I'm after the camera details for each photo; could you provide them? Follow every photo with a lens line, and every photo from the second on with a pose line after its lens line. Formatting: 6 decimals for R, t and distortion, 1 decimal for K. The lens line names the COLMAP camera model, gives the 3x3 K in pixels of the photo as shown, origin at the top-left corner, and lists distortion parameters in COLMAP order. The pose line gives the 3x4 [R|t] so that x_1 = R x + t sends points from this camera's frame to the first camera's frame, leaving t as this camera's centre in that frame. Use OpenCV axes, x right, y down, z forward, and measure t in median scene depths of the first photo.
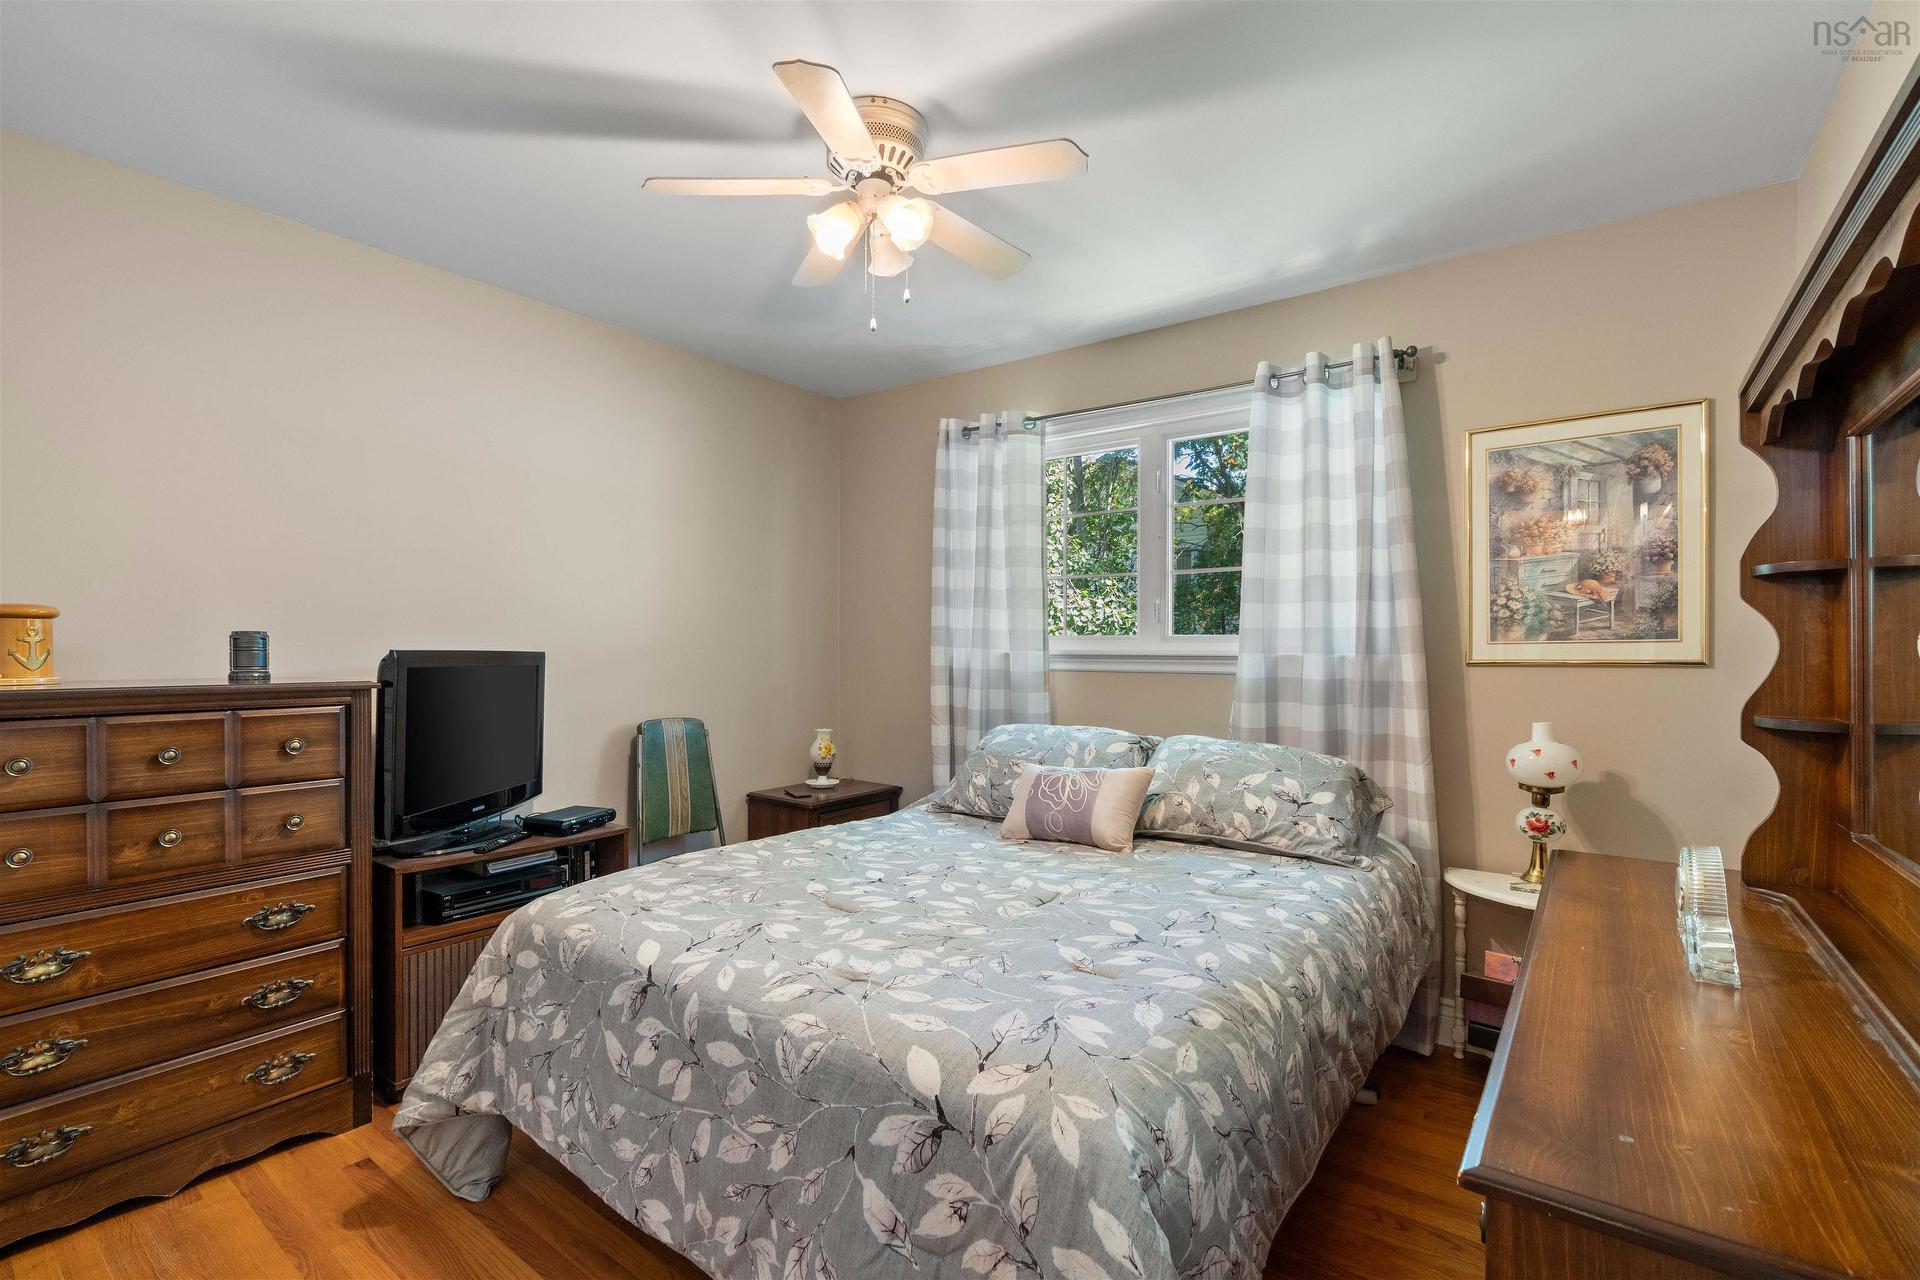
lens RADIAL K [[862.9, 0, 954.5], [0, 862.9, 650.2], [0, 0, 1]] dist [-0.013732, 0.005445]
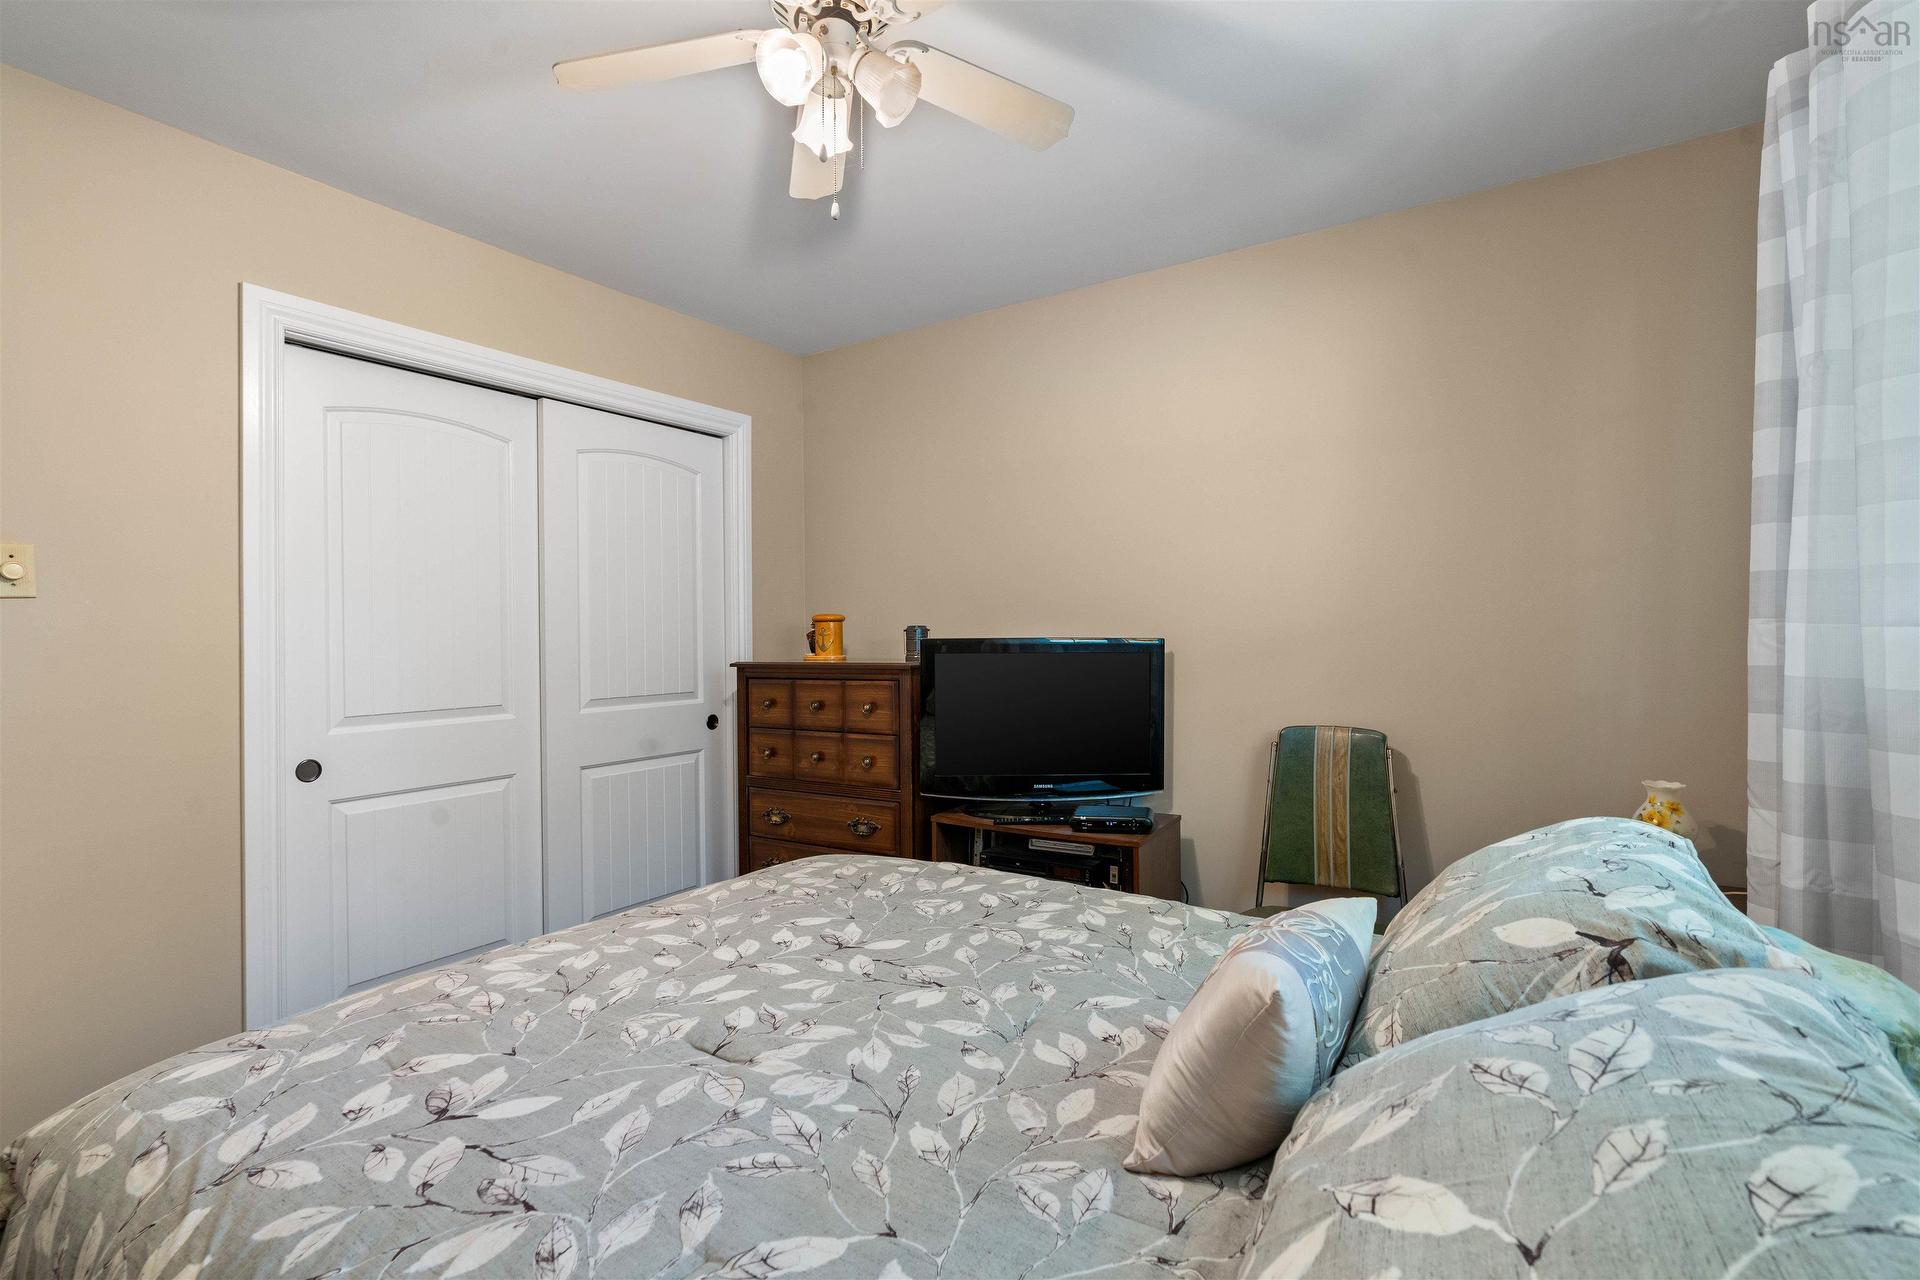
lens RADIAL K [[862.9, 0, 905.9], [0, 862.9, 649.3], [0, 0, 1]] dist [-0.013732, 0.005445]
pose [[0.057319, 0.005312, -0.998342, 0.661300], [0.012523, 0.999903, 0.006040, 0.009646], [0.998277, -0.012848, 0.057247, 1.031785]]
